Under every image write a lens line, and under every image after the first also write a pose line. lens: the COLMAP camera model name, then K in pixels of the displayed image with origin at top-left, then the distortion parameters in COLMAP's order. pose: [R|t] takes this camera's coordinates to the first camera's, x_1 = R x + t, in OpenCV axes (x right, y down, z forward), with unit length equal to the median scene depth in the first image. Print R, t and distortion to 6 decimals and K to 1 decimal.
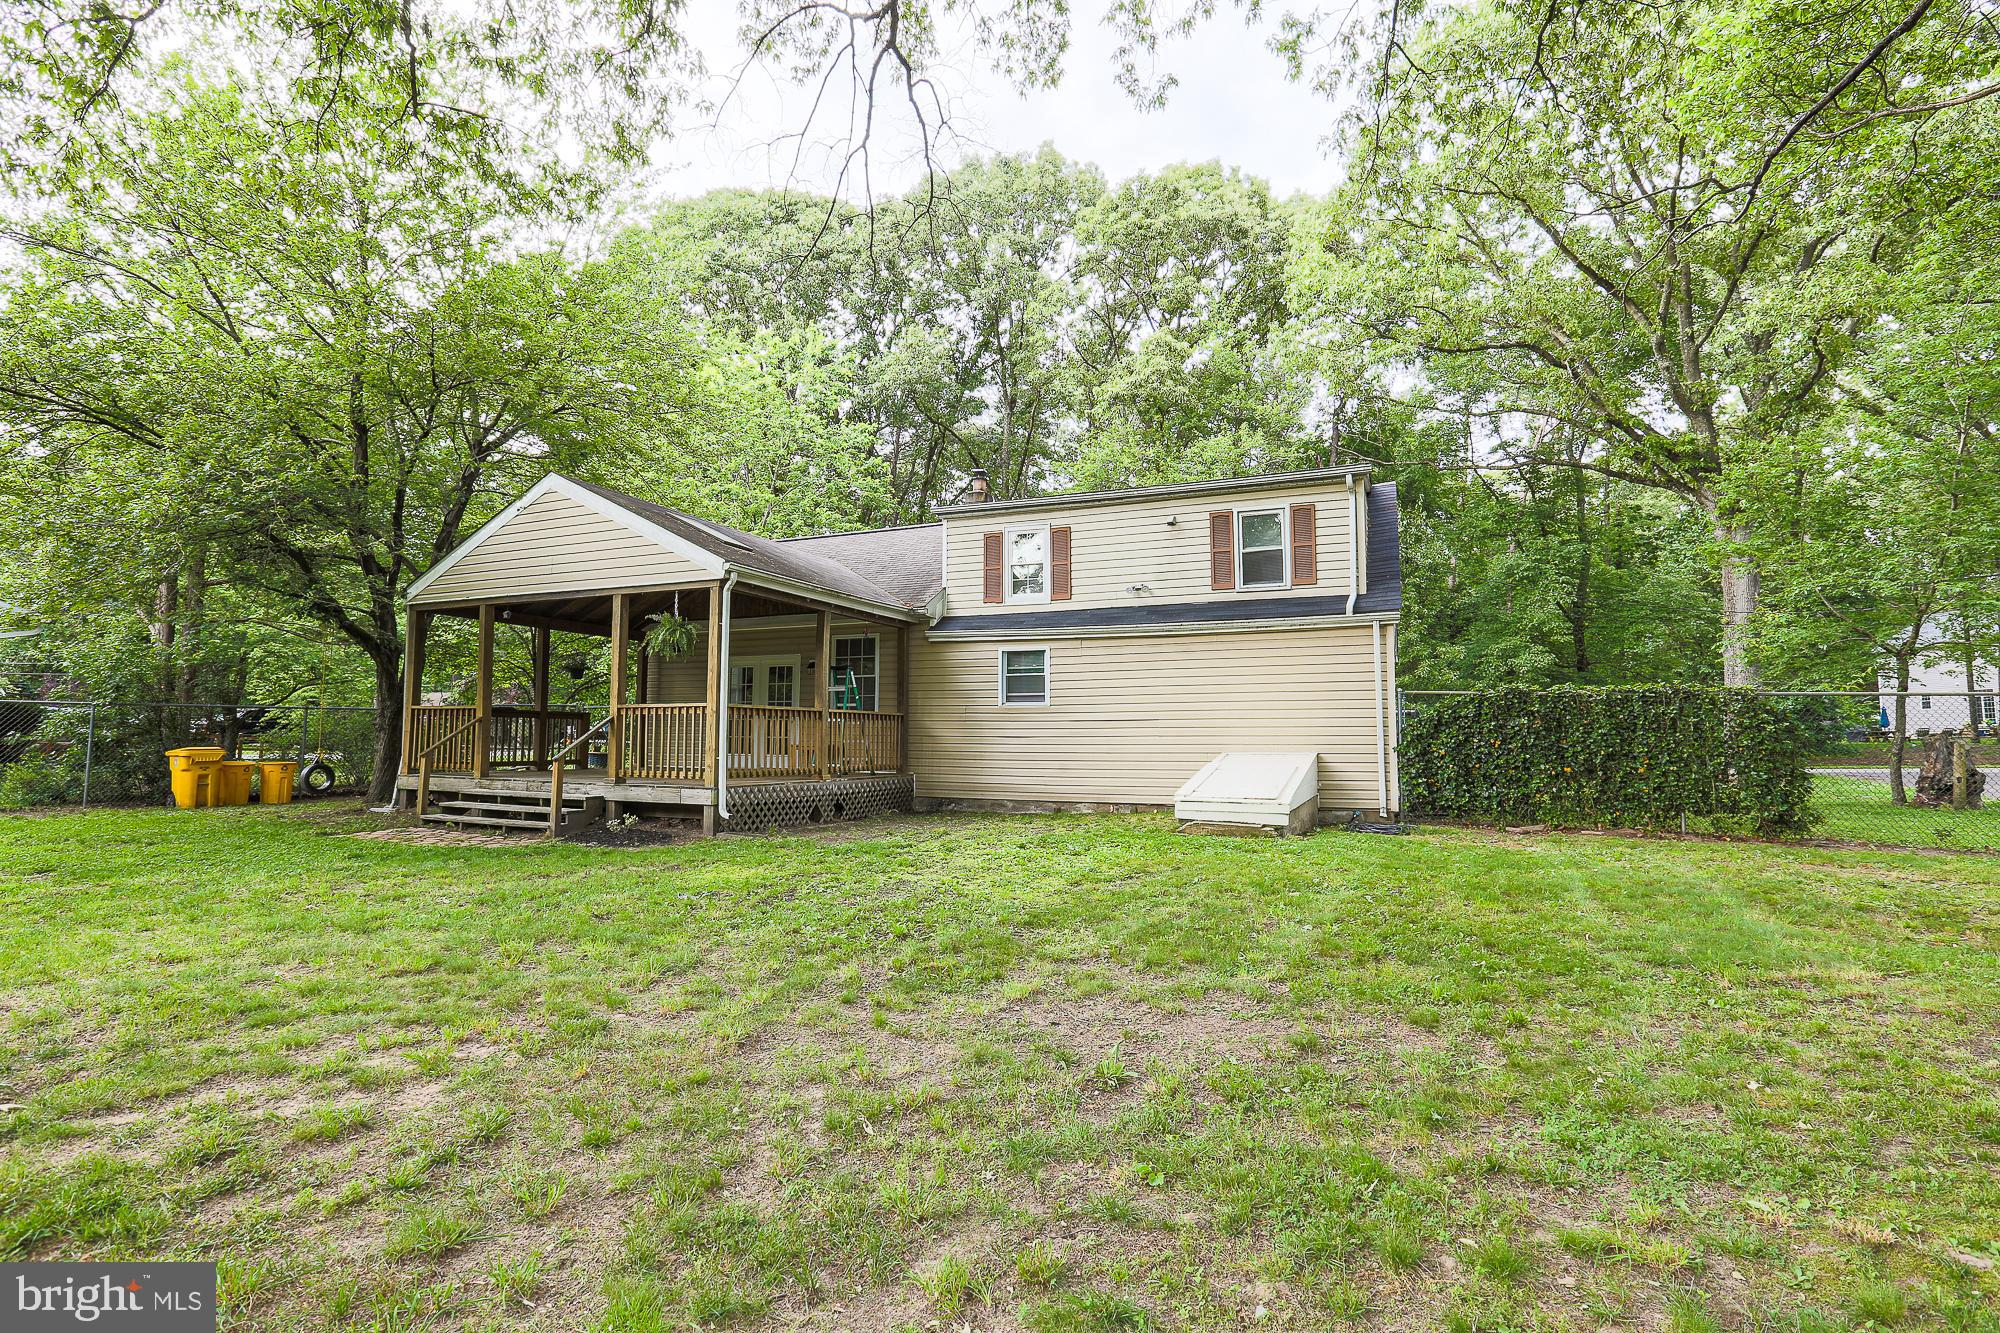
lens RADIAL K [[947.6, 0, 983.8], [0, 947.6, 657.1], [0, 0, 1]] dist [-0.040921, 0.015757]
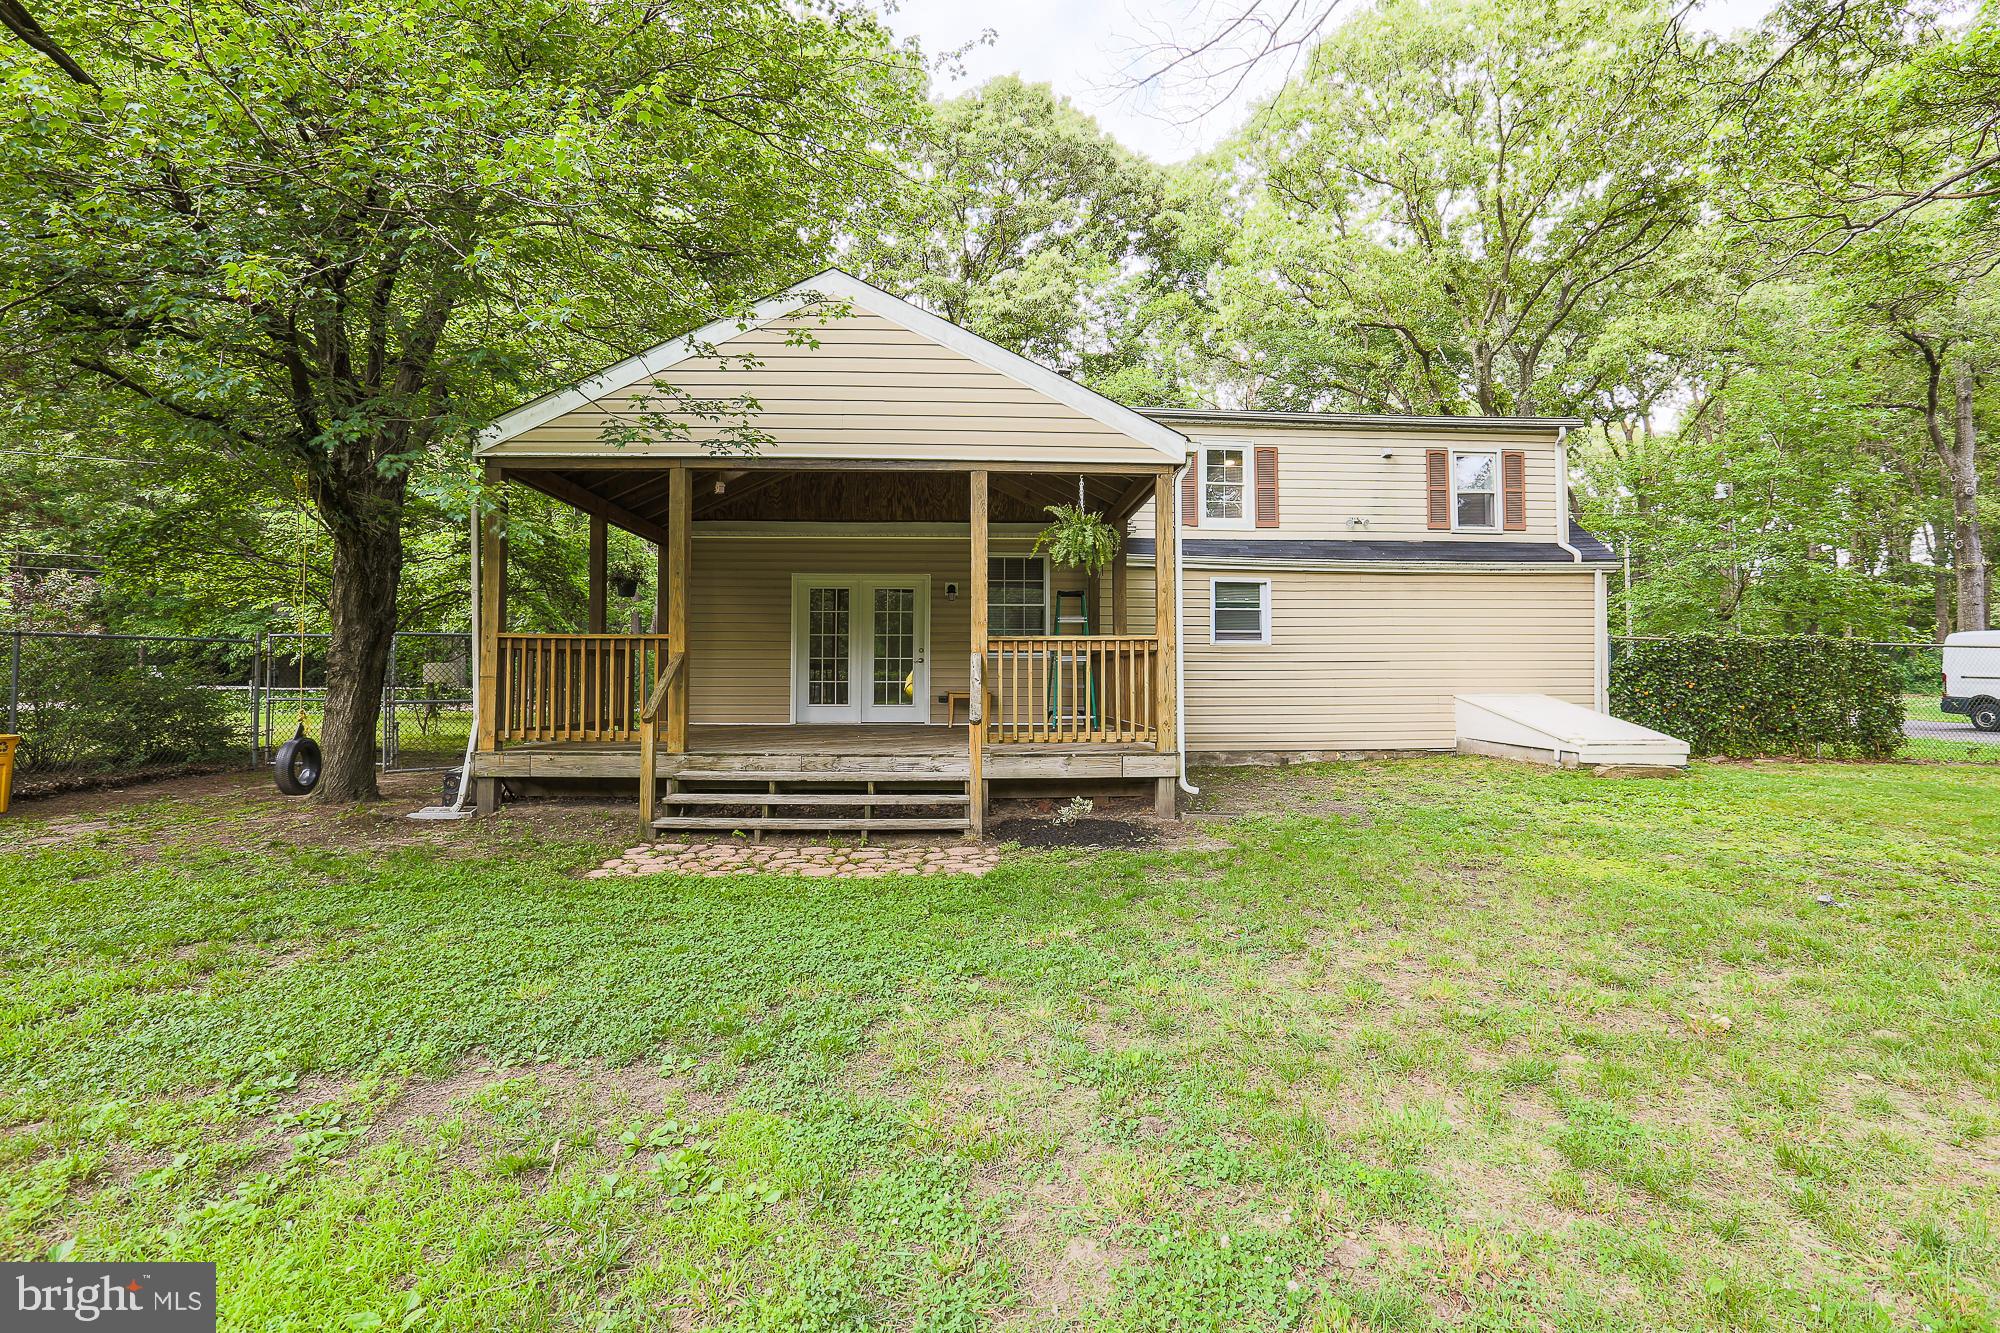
lens RADIAL K [[947.6, 0, 1016.8], [0, 947.6, 651.2], [0, 0, 1]] dist [-0.040921, 0.015757]
pose [[0.884485, 0.009849, 0.466466, -0.583194], [-0.035985, 0.998239, 0.047156, 0.024193], [-0.465180, -0.058494, 0.883282, 0.333730]]
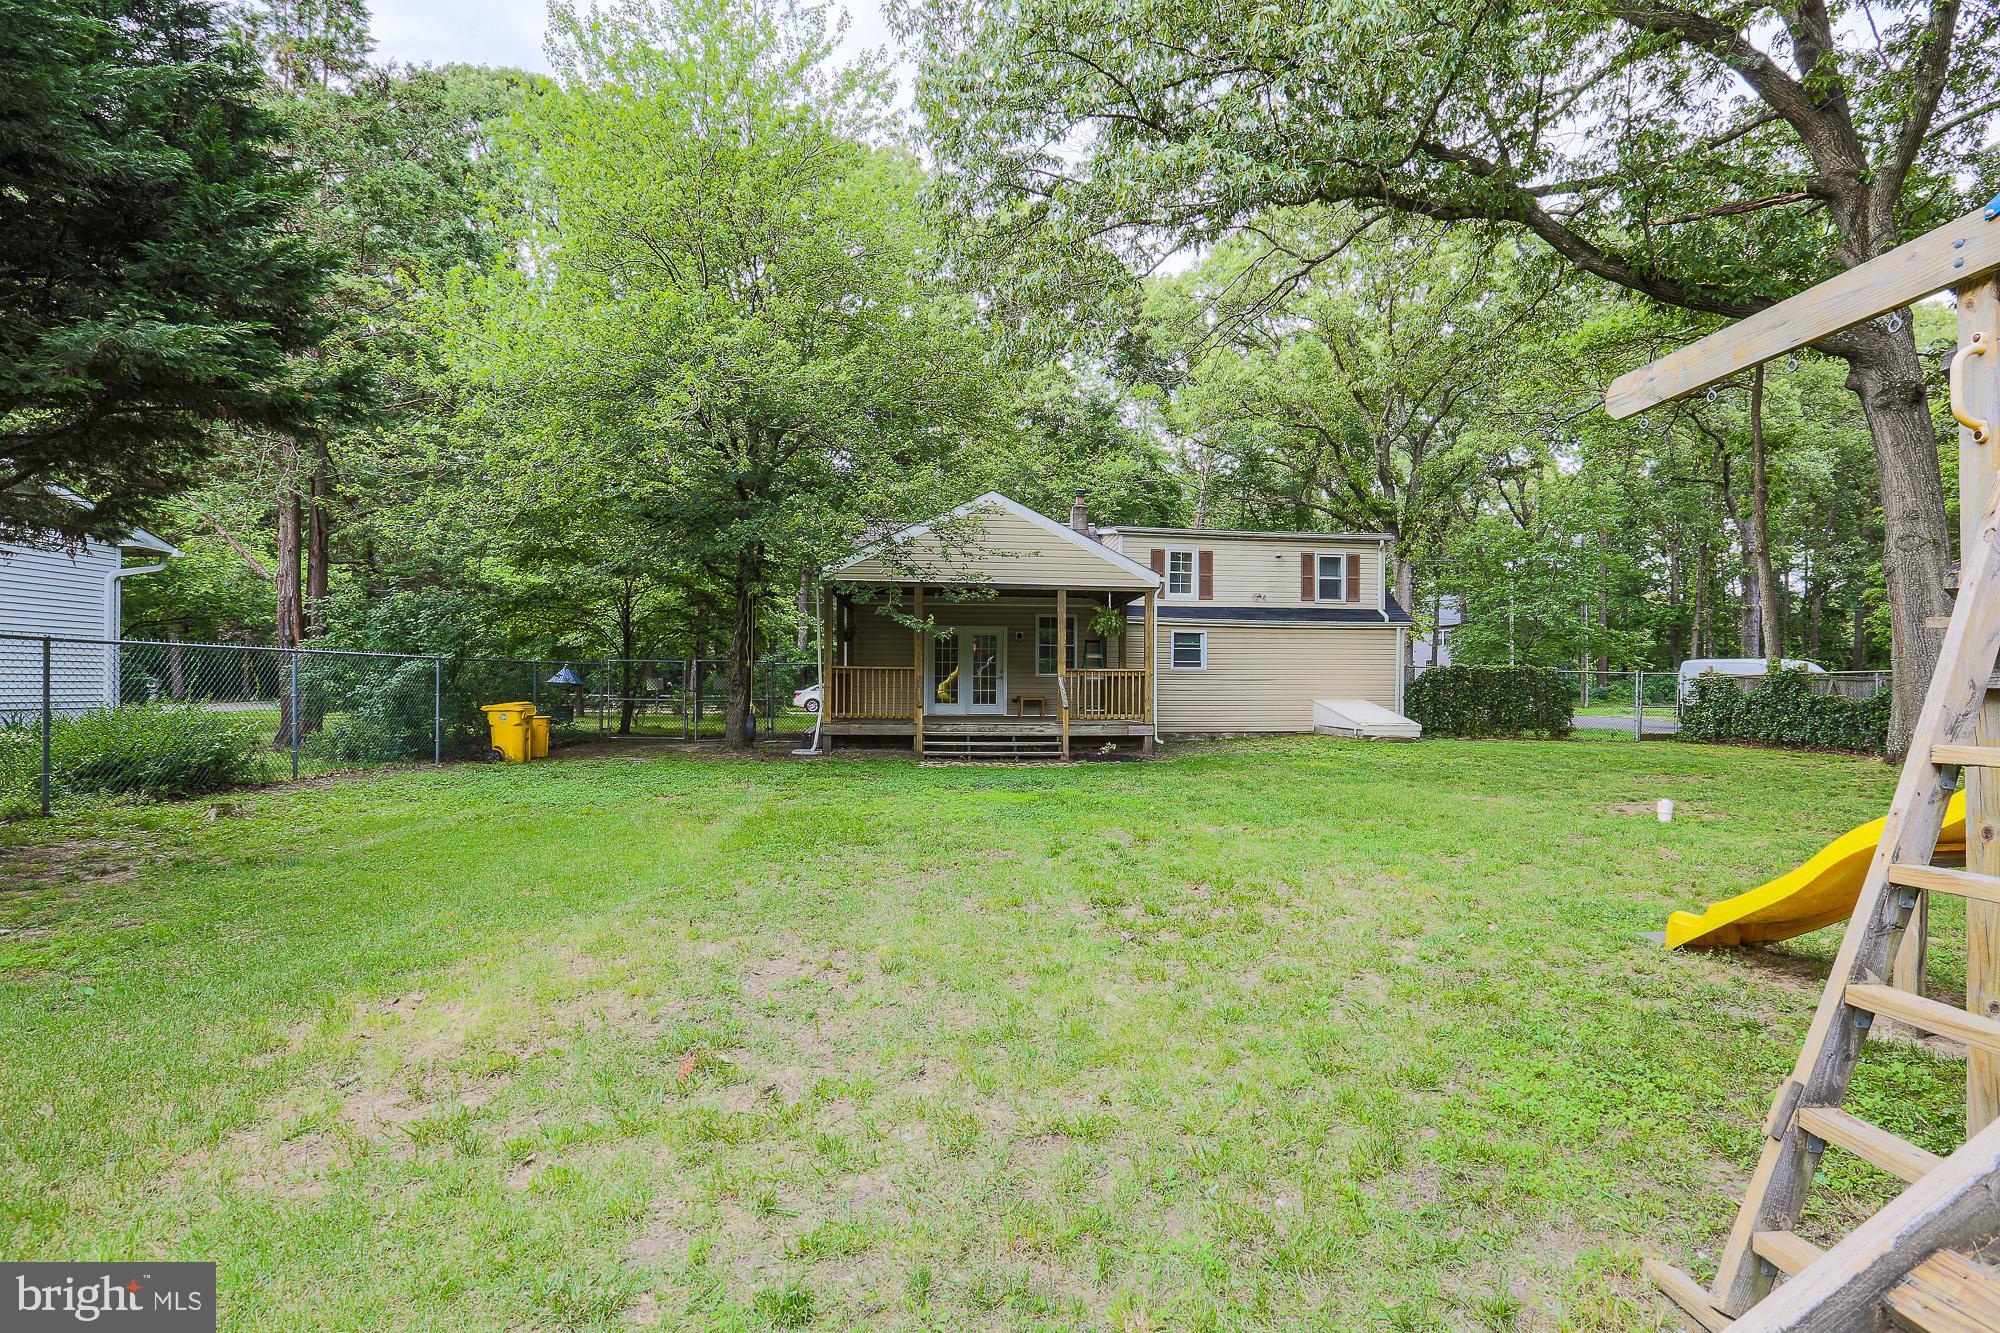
lens RADIAL K [[947.6, 0, 1024.0], [0, 947.6, 682.6], [0, 0, 1]] dist [-0.040921, 0.015757]
pose [[0.863392, 0.003539, 0.504521, -0.991160], [-0.044673, 0.996584, 0.069460, -0.022099], [-0.502551, -0.082510, 0.860601, -0.172274]]
